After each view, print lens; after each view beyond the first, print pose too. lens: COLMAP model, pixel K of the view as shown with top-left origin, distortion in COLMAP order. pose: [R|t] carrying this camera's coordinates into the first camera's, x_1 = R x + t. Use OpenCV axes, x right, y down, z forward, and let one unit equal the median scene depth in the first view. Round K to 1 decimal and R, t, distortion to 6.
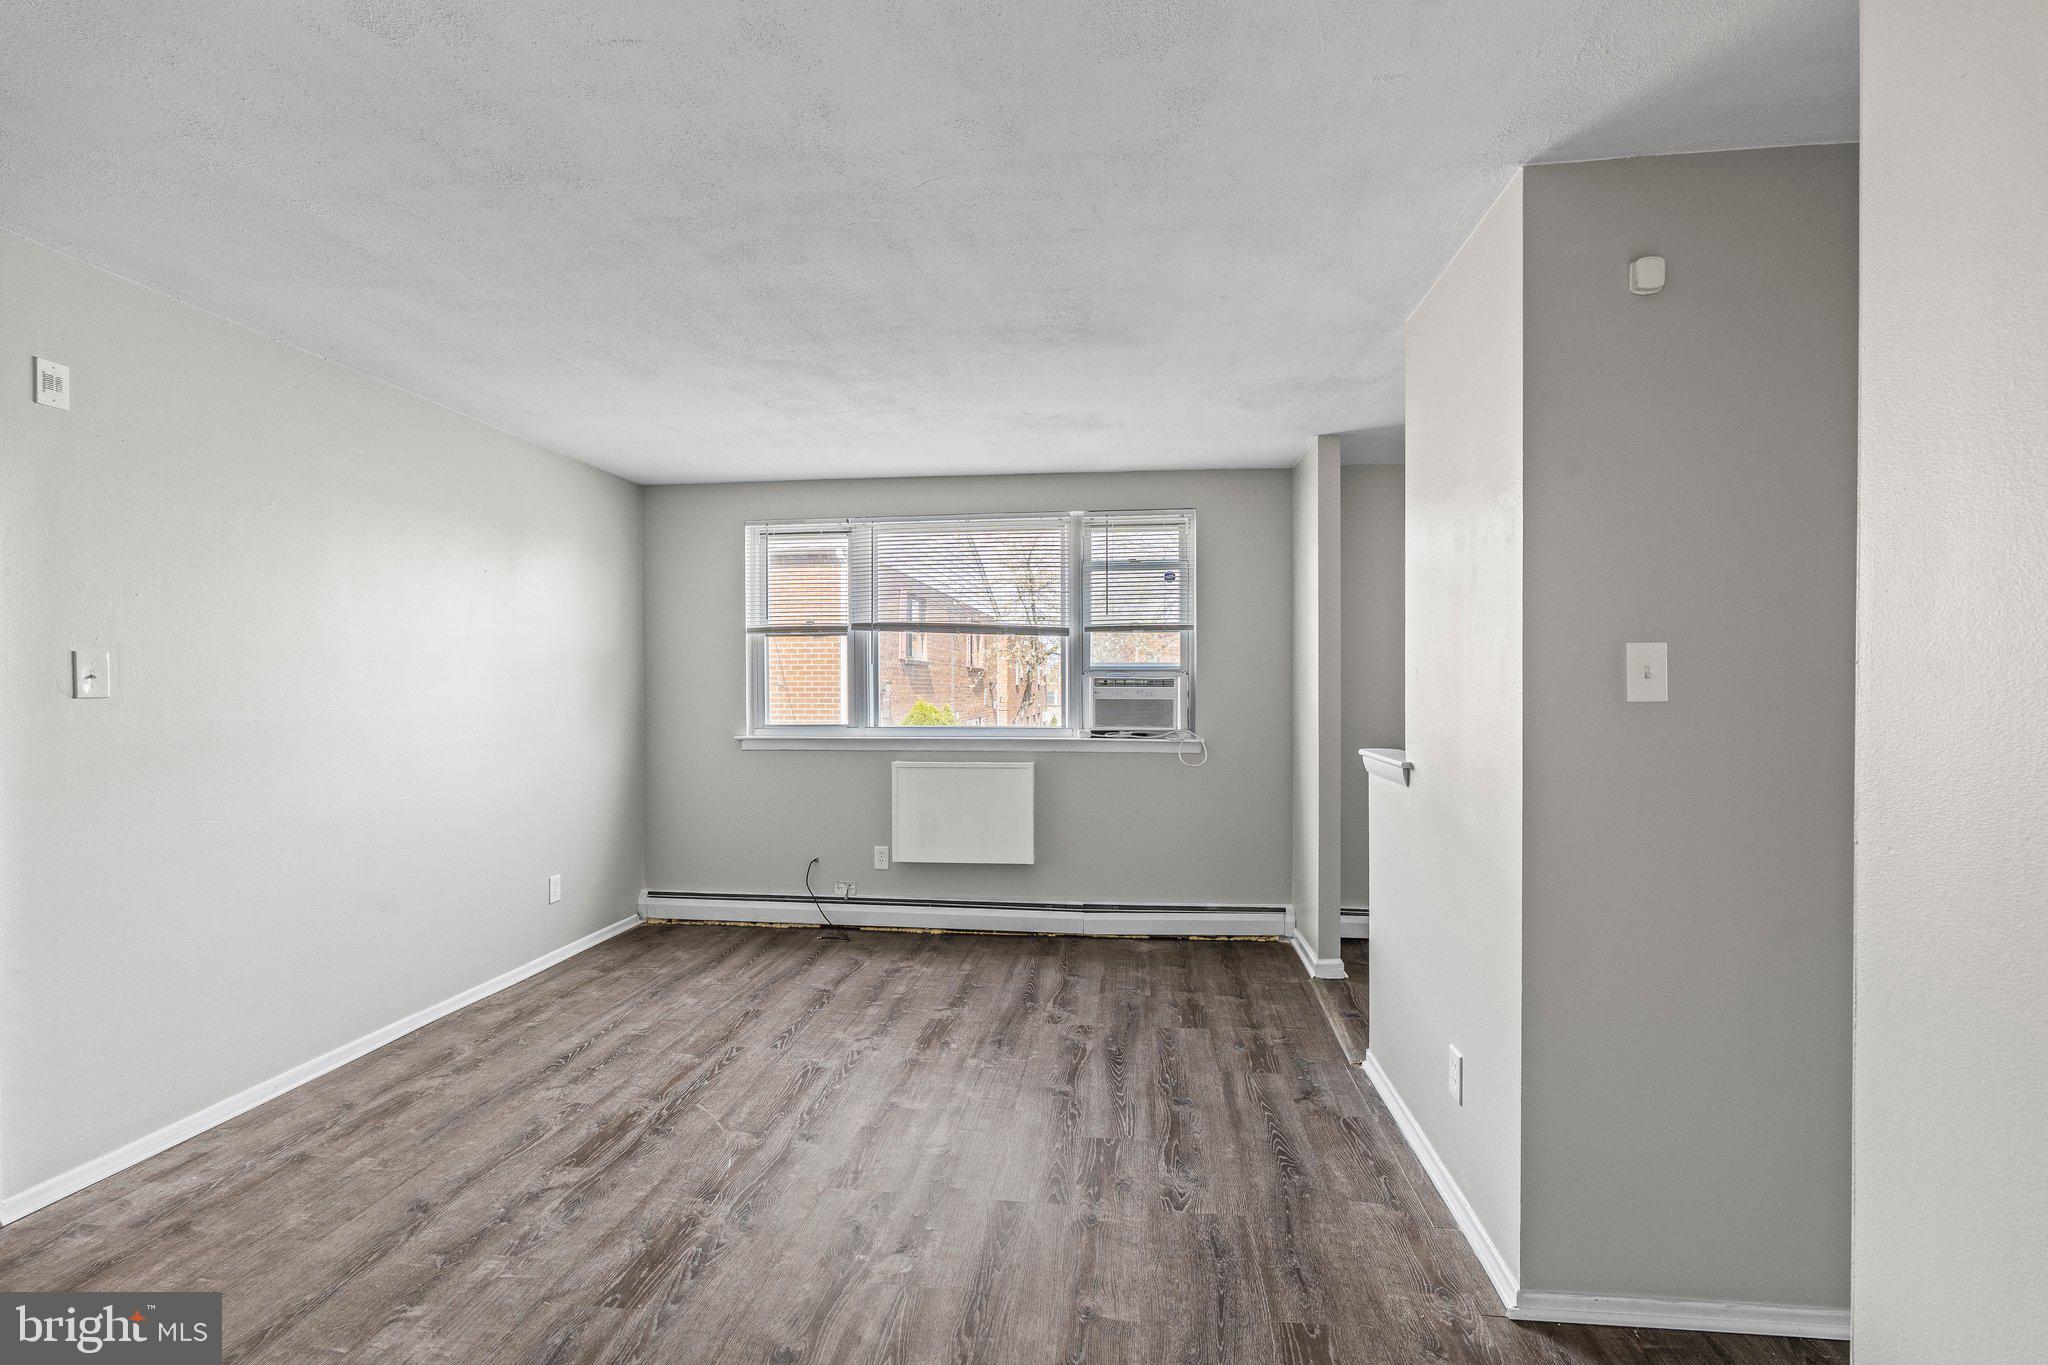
lens RADIAL K [[911.6, 0, 1017.9], [0, 911.6, 685.4], [0, 0, 1]] dist [-0.001774, -0.000506]
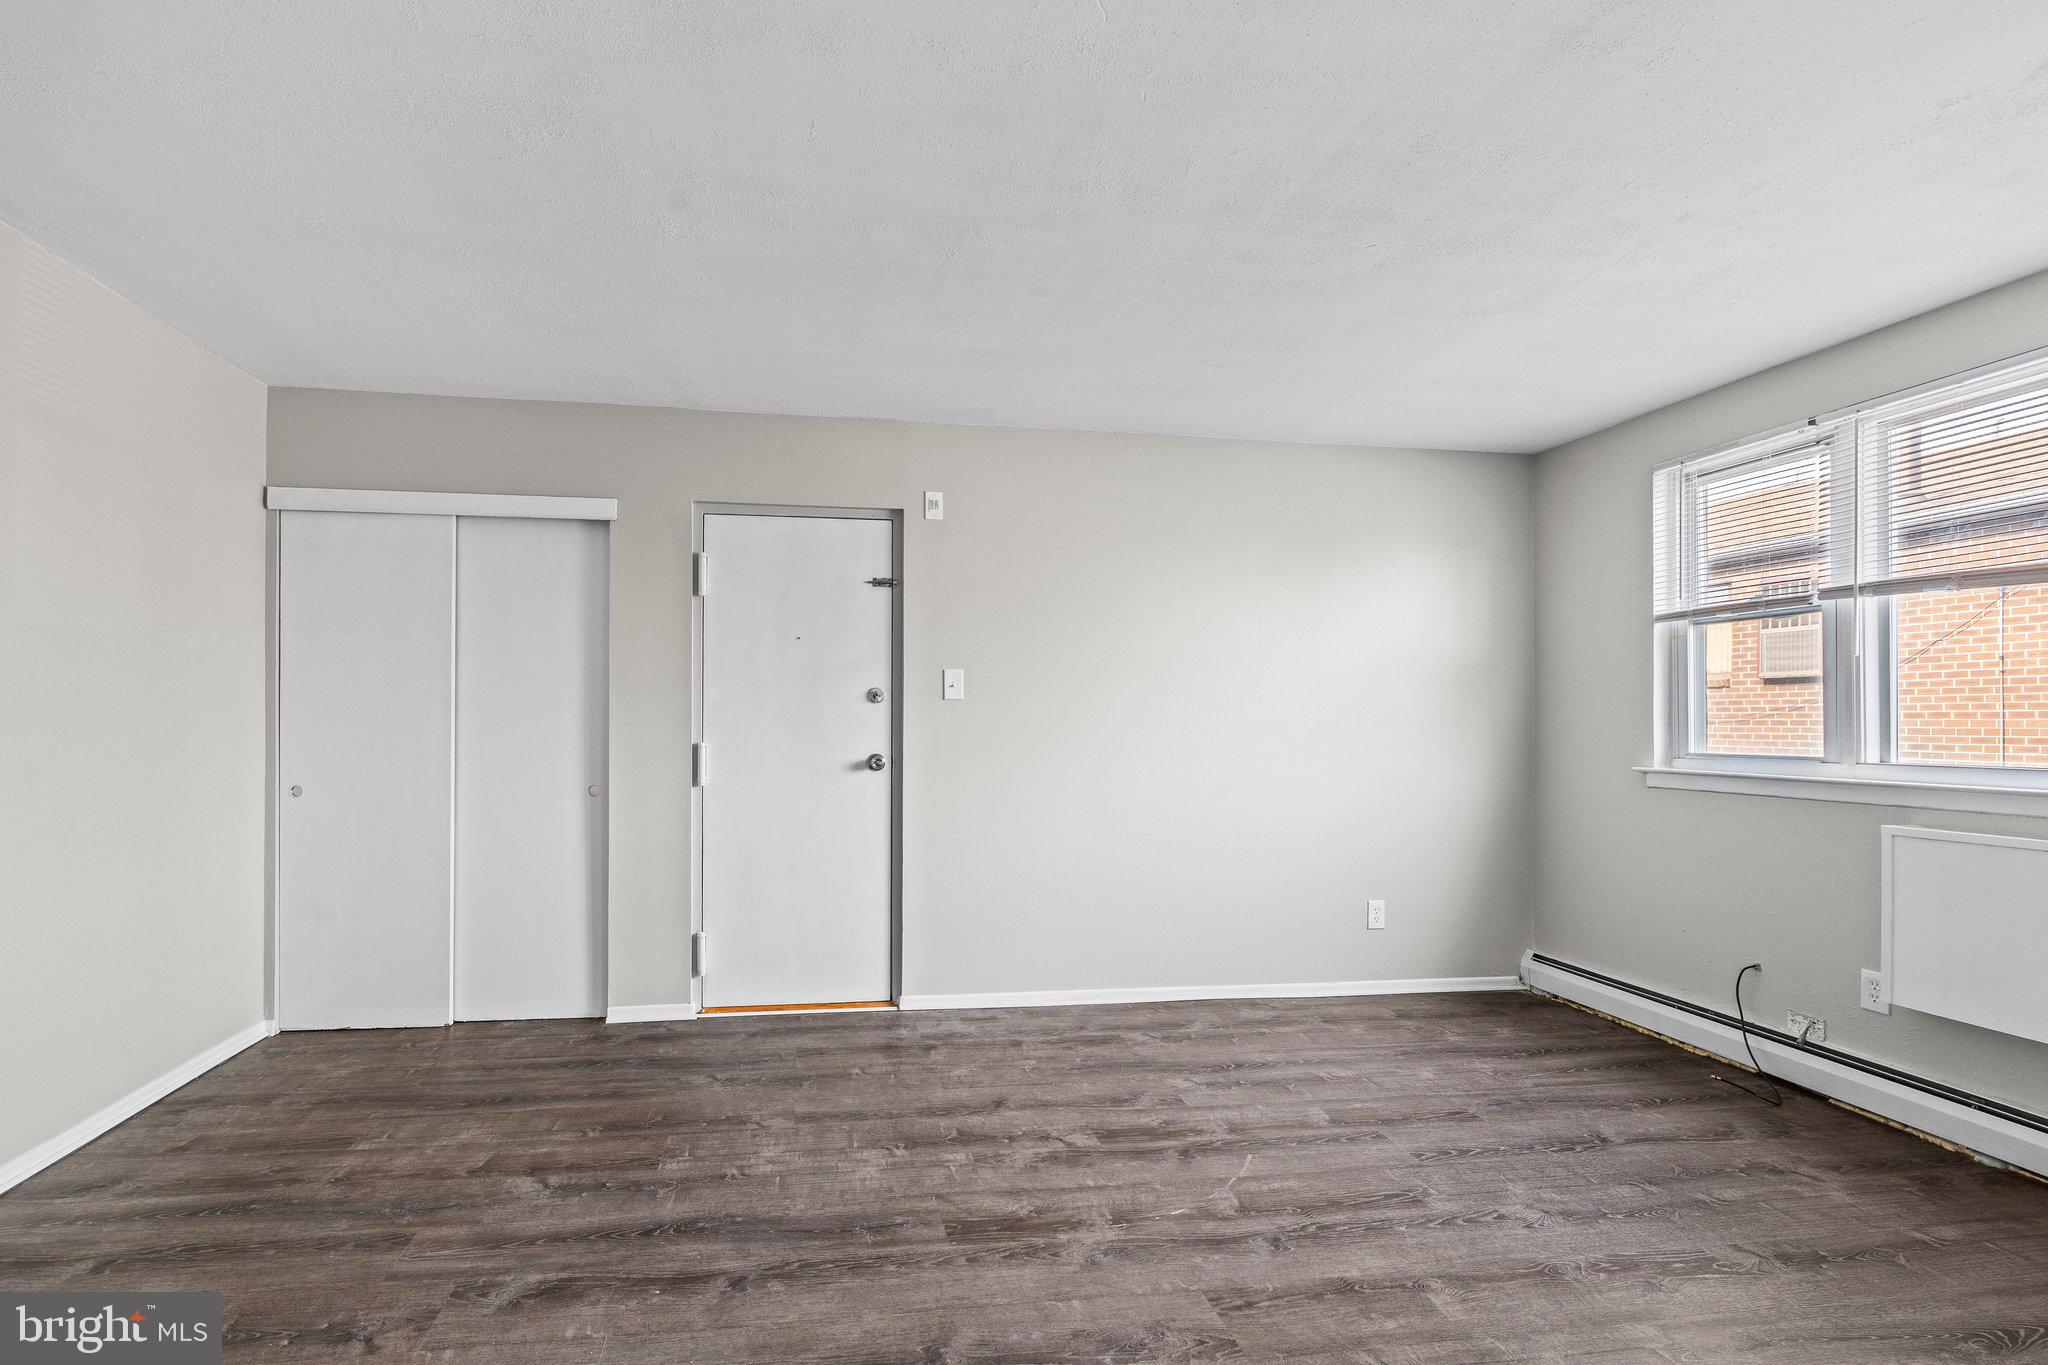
lens RADIAL K [[925.6, 0, 925.6], [0, 925.6, 719.0], [0, 0, 1]] dist [-0.002708, -0.000130]
pose [[0.256736, 0.003291, -0.966476, 0.362792], [-0.009044, 0.999959, 0.001002, 0.032625], [0.966439, 0.008483, 0.256755, 0.386653]]
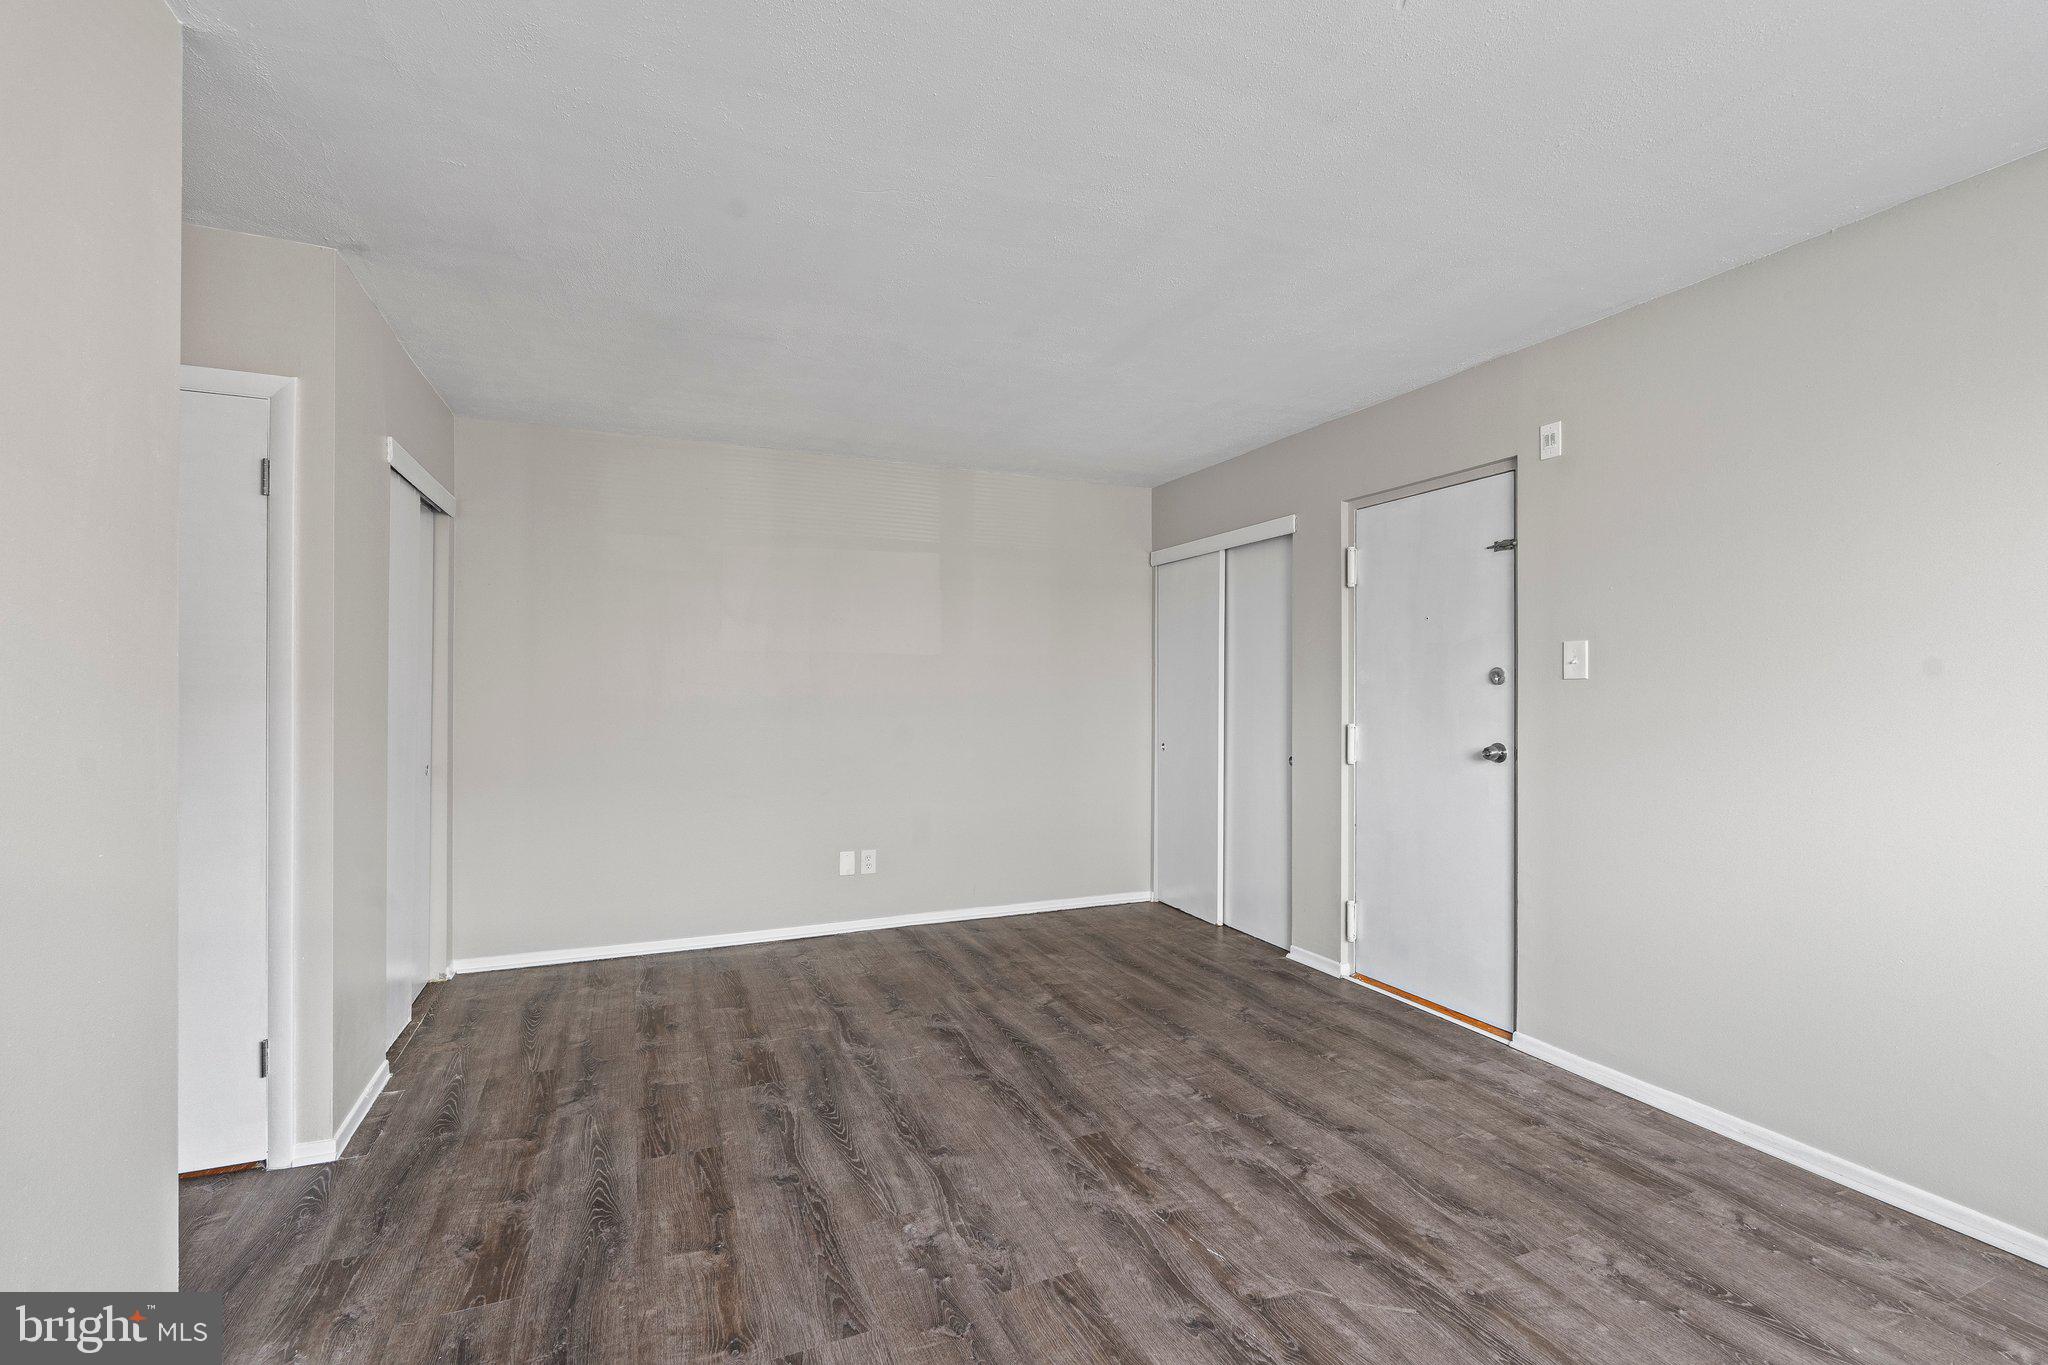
lens RADIAL K [[881.2, 0, 1025.3], [0, 881.2, 688.6], [0, 0, 1]] dist [-0.001798, -0.000165]
pose [[-0.855811, -0.002135, -0.517285, 0.169094], [-0.002810, 0.999996, 0.000522, 0.019904], [0.517282, 0.001900, -0.855813, 1.161420]]
